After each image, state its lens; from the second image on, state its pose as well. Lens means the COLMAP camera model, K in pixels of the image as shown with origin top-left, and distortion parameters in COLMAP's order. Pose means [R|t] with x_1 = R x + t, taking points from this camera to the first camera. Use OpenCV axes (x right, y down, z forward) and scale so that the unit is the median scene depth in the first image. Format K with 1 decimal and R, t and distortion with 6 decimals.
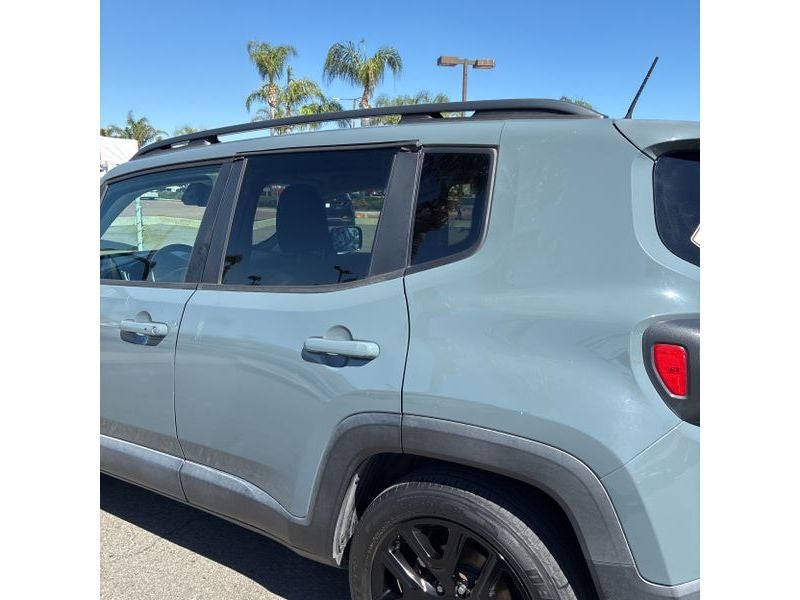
lens RADIAL K [[611.9, 0, 395.0], [0, 611.9, 296.2], [0, 0, 1]] dist [0.026406, -0.024911]
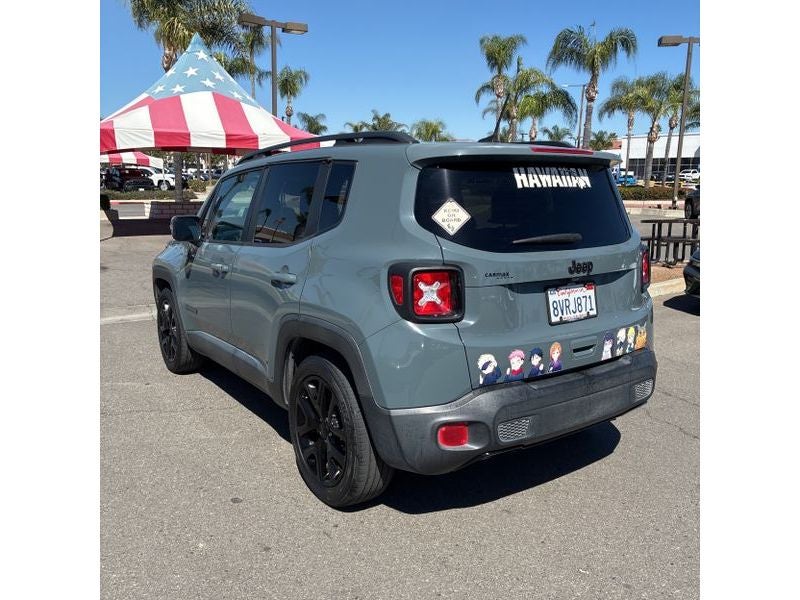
lens RADIAL K [[611.9, 0, 395.9], [0, 611.9, 296.6], [0, 0, 1]] dist [0.026406, -0.024911]
pose [[0.929459, 0.063343, -0.363446, 0.062039], [-0.056414, 0.997967, 0.029662, 0.005122], [0.364586, -0.007066, 0.931143, -0.037334]]
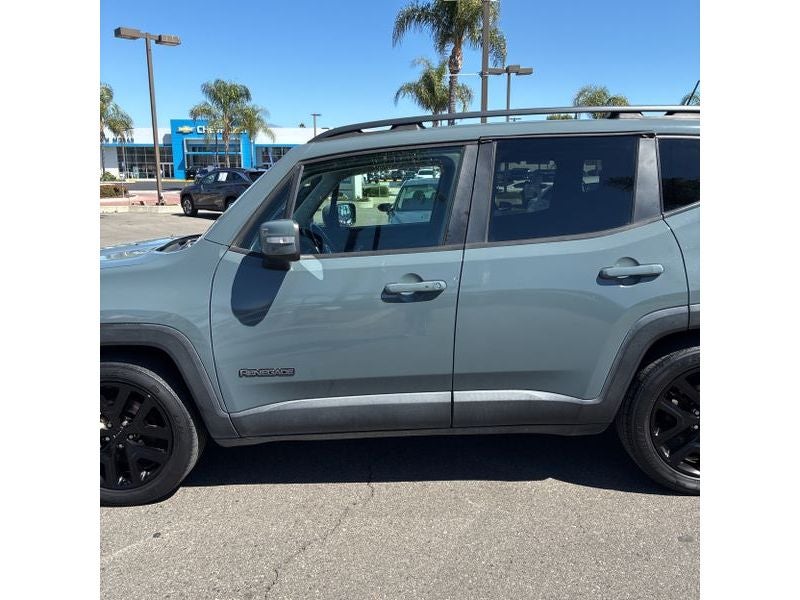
lens RADIAL K [[611.9, 0, 399.1], [0, 611.9, 296.0], [0, 0, 1]] dist [0.026406, -0.024911]
pose [[0.843832, -0.121543, 0.522662, -0.099334], [0.107709, 0.992552, 0.056918, -0.000162], [-0.525687, 0.008266, 0.850638, 0.002656]]
